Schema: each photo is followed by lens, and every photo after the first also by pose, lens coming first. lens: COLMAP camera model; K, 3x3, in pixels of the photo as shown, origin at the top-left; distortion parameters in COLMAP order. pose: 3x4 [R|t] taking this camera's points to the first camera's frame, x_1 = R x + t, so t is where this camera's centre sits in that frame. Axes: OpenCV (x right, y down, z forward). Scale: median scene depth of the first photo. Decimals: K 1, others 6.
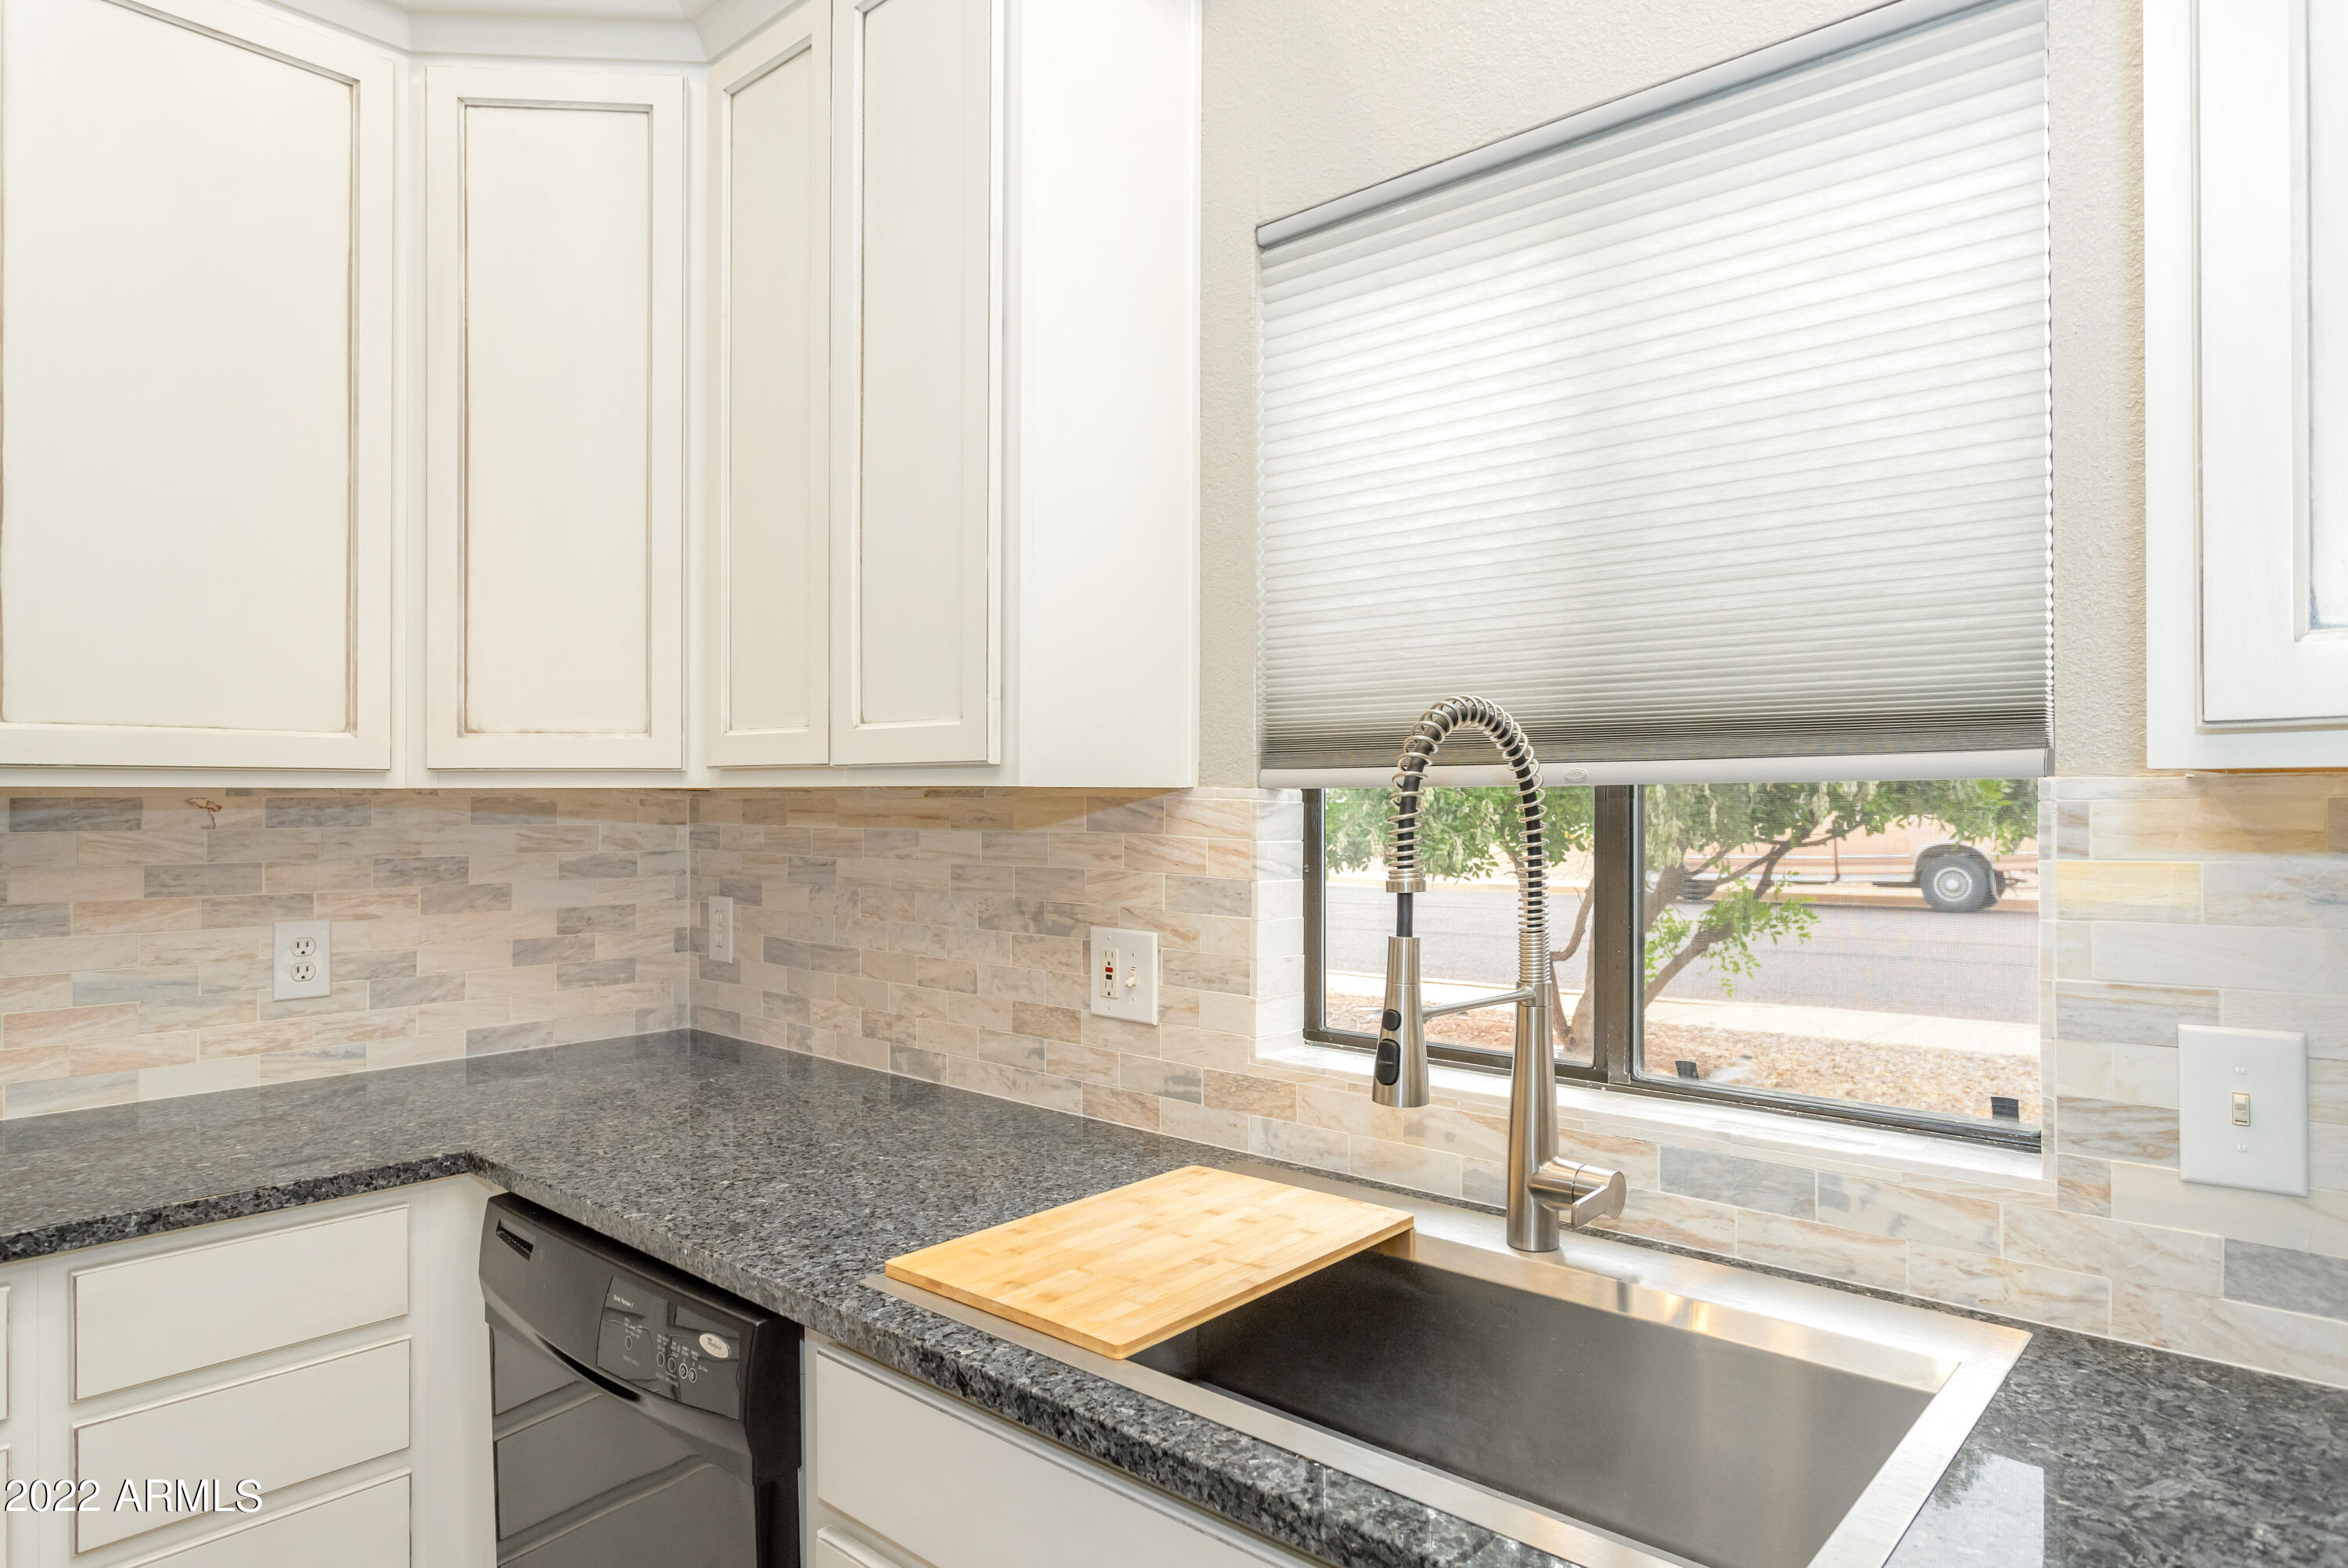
lens RADIAL K [[1384.6, 0, 1174.0], [0, 1384.6, 784.0], [0, 0, 1]] dist [-0.016018, -0.000437]
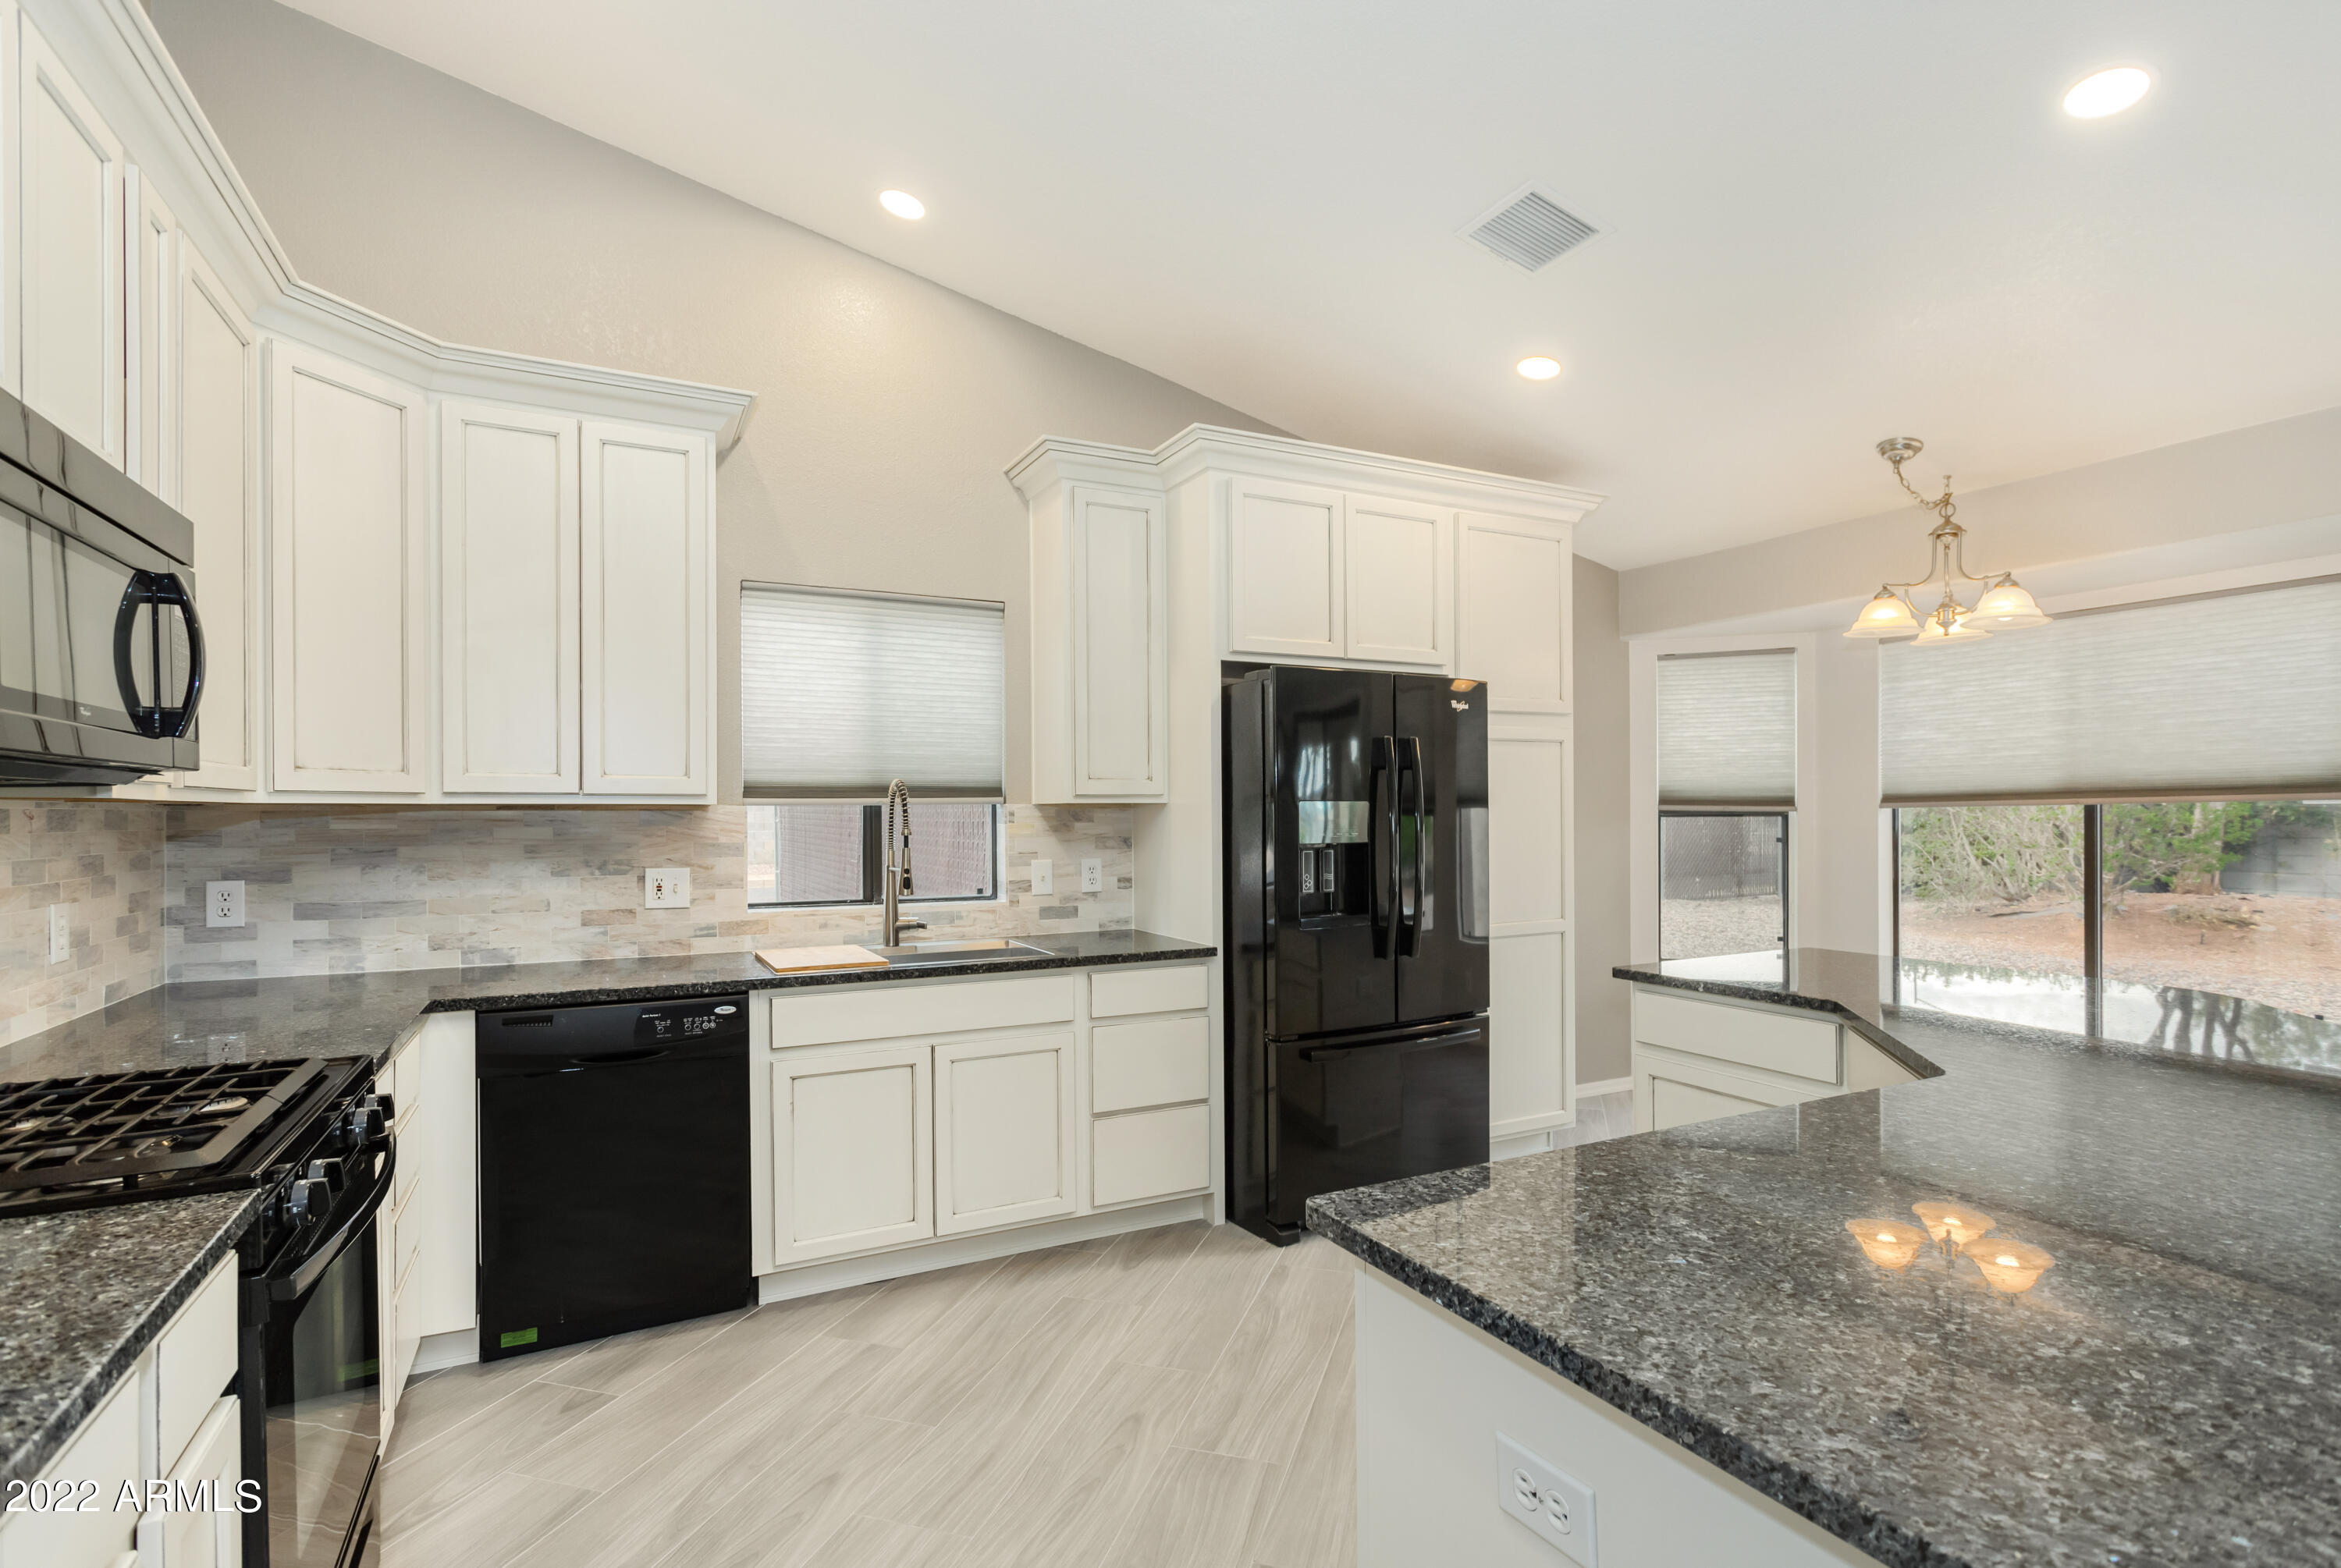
lens RADIAL K [[1120.4, 0, 1178.6], [0, 1120.4, 820.4], [0, 0, 1]] dist [0.001025, 0.000583]
pose [[0.361260, -0.007021, 0.932439, -1.399228], [-0.005093, 0.999942, 0.009503, 0.005441], [-0.932451, -0.008182, 0.361203, -0.422455]]
